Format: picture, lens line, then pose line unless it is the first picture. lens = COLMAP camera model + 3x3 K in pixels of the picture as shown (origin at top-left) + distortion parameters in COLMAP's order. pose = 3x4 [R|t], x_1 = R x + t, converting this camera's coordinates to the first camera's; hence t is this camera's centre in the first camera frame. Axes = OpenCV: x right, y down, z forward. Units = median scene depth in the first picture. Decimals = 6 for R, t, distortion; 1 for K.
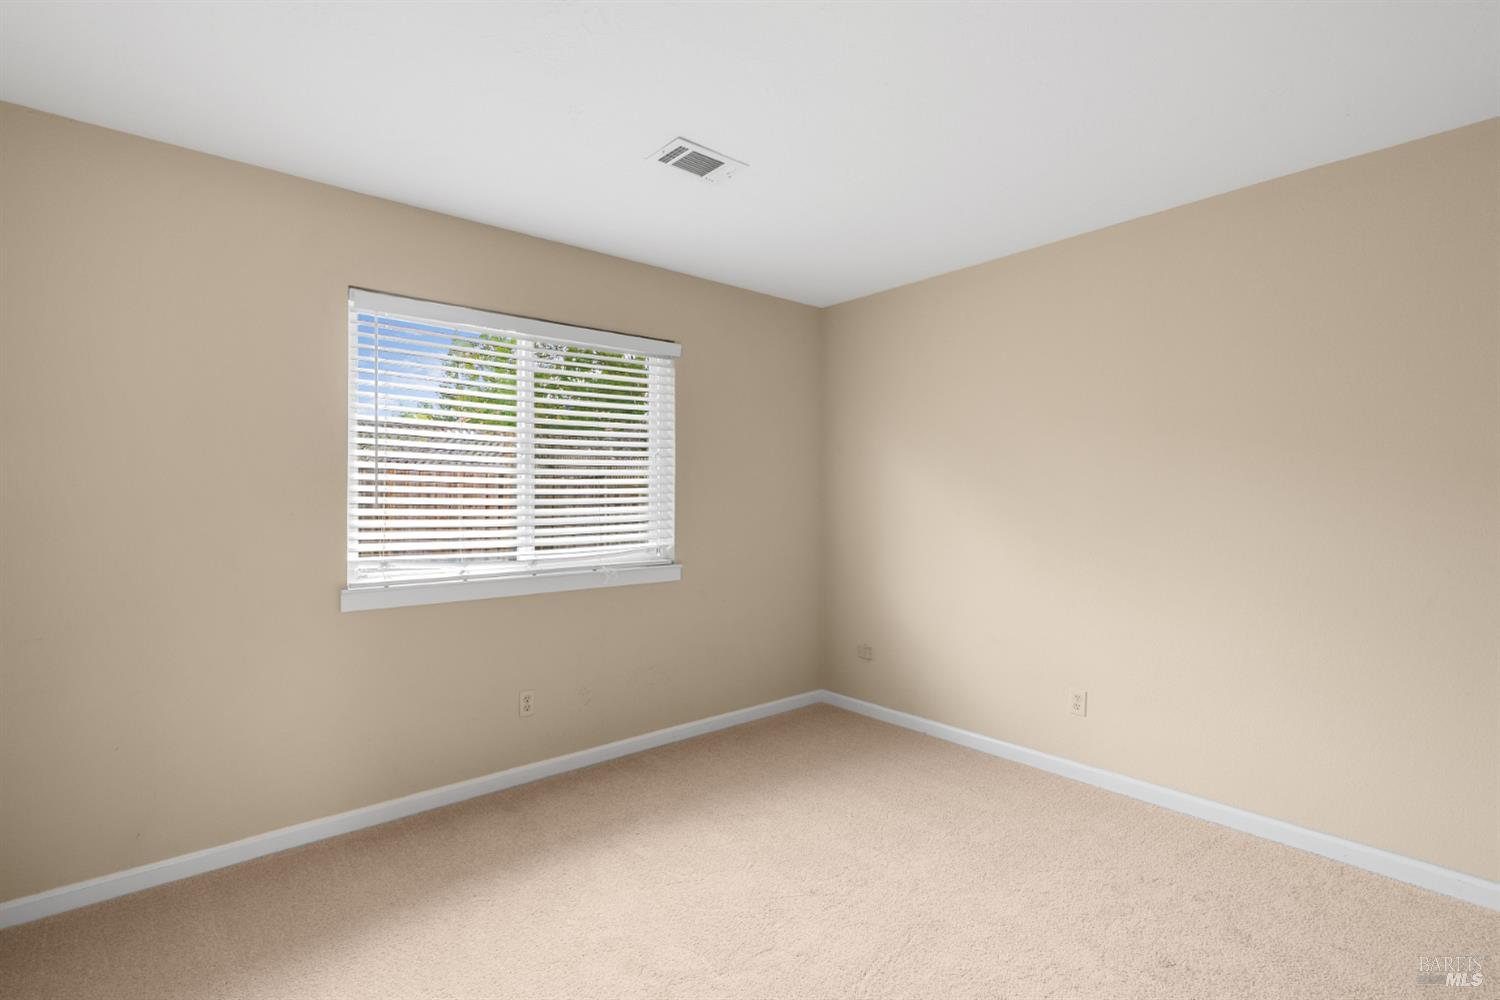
lens RADIAL K [[683.5, 0, 746.6], [0, 683.5, 484.3], [0, 0, 1]] dist [-0.001814, 0.000445]
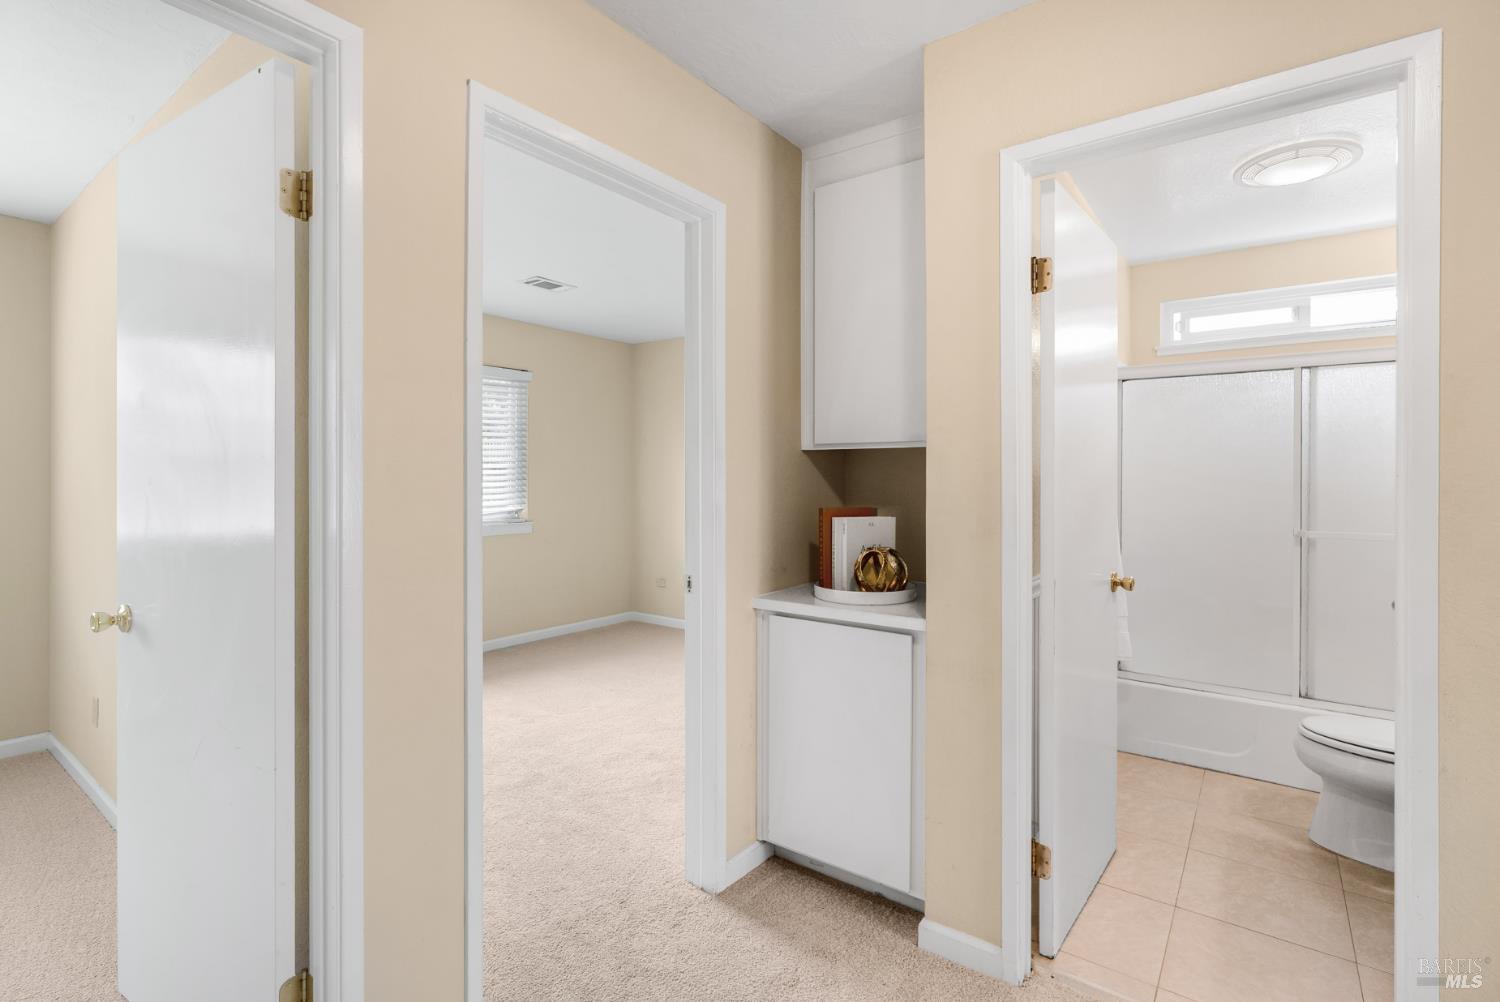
lens RADIAL K [[683.5, 0, 746.6], [0, 683.5, 485.3], [0, 0, 1]] dist [-0.001814, 0.000445]
pose [[0.973850, 0.001985, 0.227185, 0.019451], [-0.007921, 0.999650, 0.025222, -0.002843], [-0.227056, -0.026362, 0.973525, -0.552192]]
